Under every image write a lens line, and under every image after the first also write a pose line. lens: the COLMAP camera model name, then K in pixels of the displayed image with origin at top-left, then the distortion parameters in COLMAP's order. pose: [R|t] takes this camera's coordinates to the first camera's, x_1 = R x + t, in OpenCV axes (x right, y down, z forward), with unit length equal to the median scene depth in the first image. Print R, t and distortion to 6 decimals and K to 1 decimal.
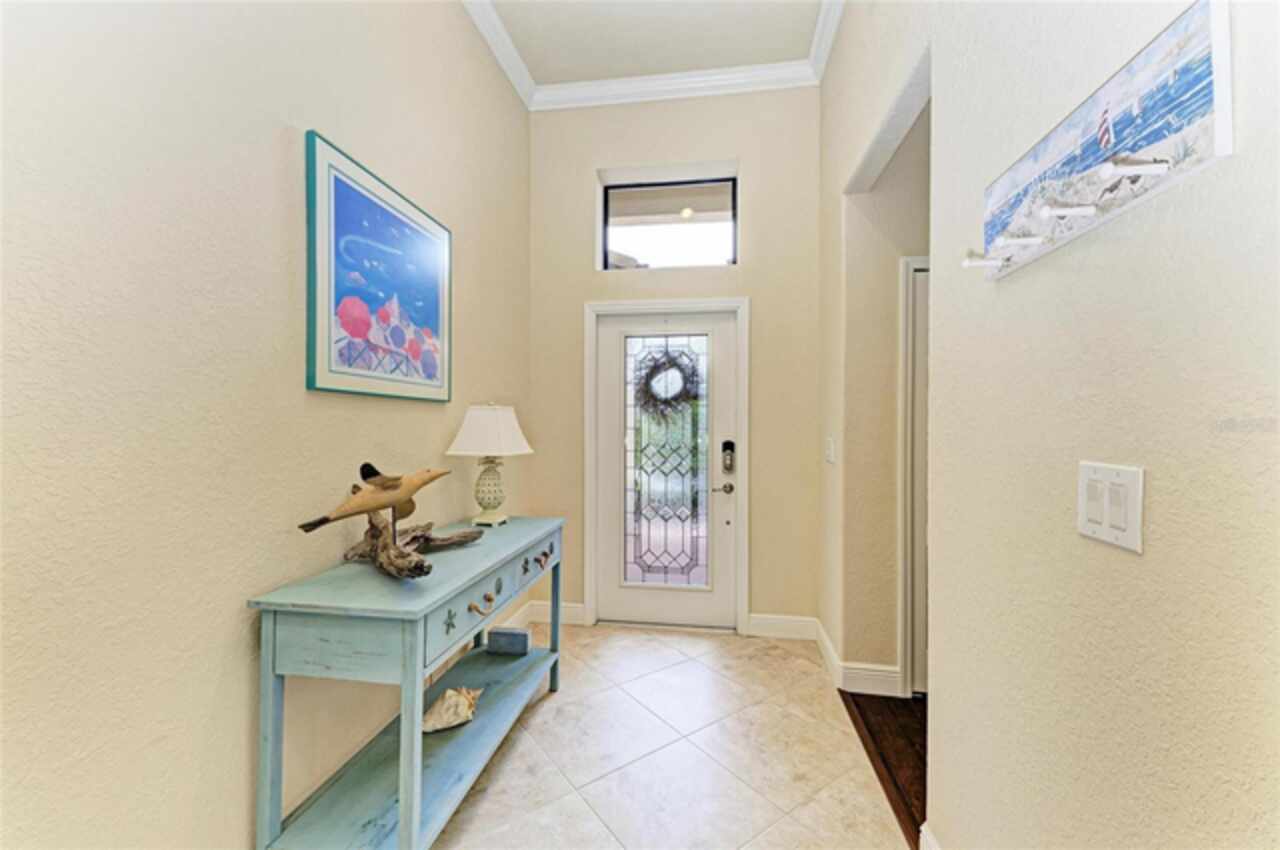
lens RADIAL K [[490.4, 0, 639.5], [0, 490.4, 429.9], [0, 0, 1]] dist [0.000209, 0.000008]
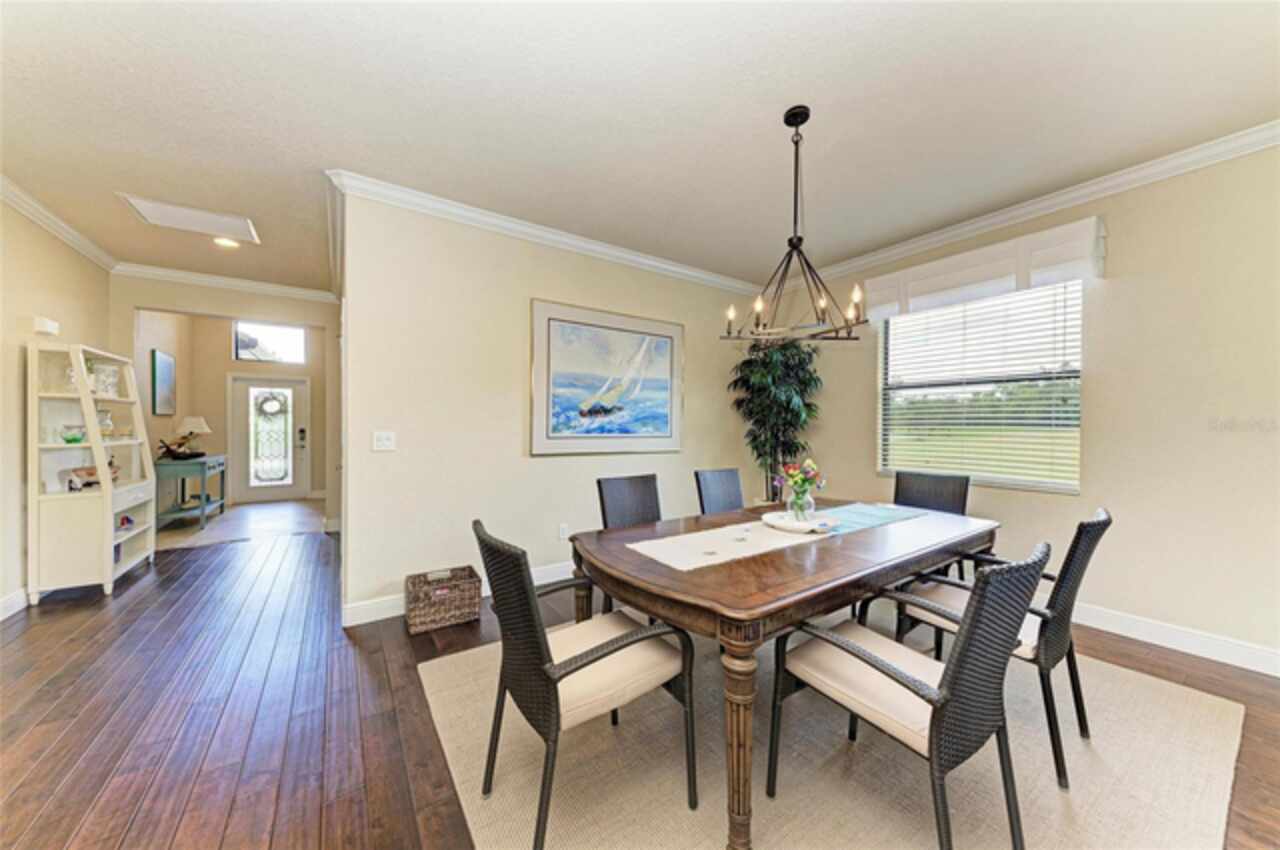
lens RADIAL K [[439.4, 0, 640.0], [0, 439.4, 425.0], [0, 0, 1]] dist [0.014022, -0.000388]
pose [[0.731274, -0.002939, 0.682078, -0.118296], [0.002233, 0.999996, 0.001916, -0.000140], [-0.682081, 0.000122, 0.731277, -2.010960]]
